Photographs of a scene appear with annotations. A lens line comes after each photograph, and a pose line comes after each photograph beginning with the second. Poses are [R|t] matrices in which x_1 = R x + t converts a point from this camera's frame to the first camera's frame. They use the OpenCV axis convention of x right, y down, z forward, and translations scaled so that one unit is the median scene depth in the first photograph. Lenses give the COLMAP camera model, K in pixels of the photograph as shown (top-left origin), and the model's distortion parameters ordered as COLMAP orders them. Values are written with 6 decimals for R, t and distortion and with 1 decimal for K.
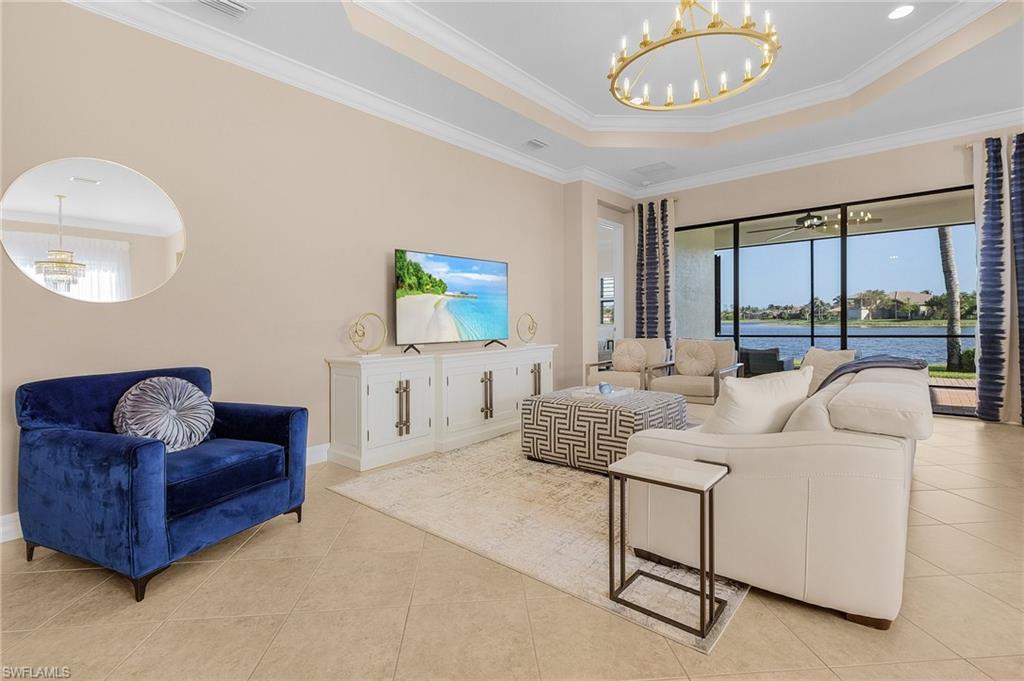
lens RADIAL K [[491.5, 0, 515.6], [0, 491.5, 329.3], [0, 0, 1]] dist [0.045339, -0.000567]
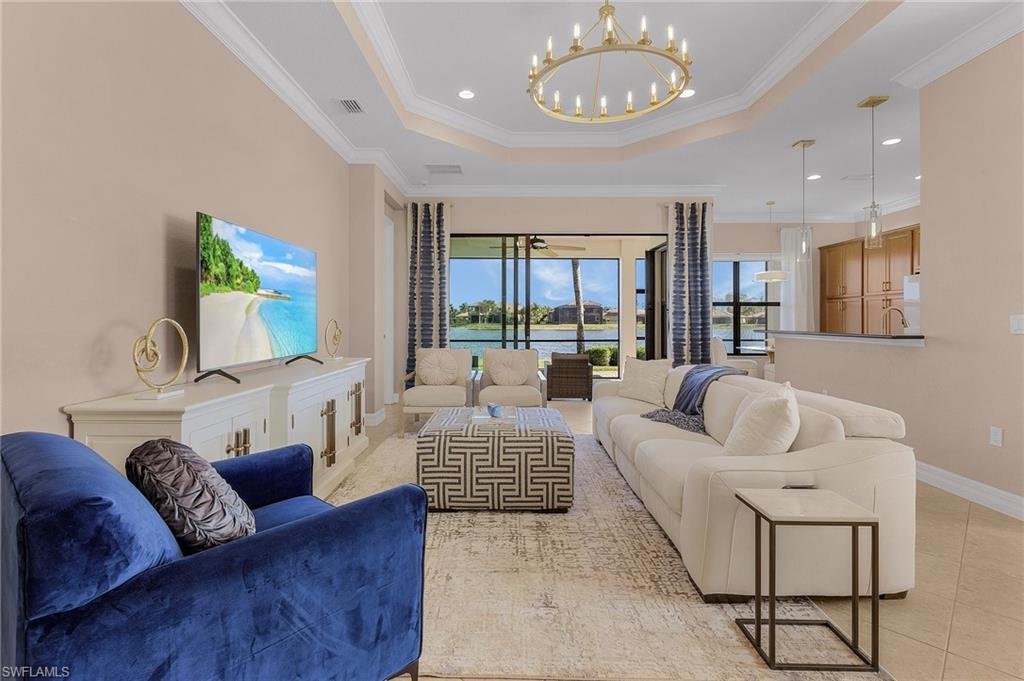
lens RADIAL K [[491.5, 0, 515.6], [0, 491.5, 329.3], [0, 0, 1]] dist [0.045339, -0.000567]
pose [[0.771075, 0.004506, 0.636728, -0.295947], [-0.002877, 0.999989, -0.003592, -0.019184], [-0.636737, 0.000938, 0.771080, 0.247352]]
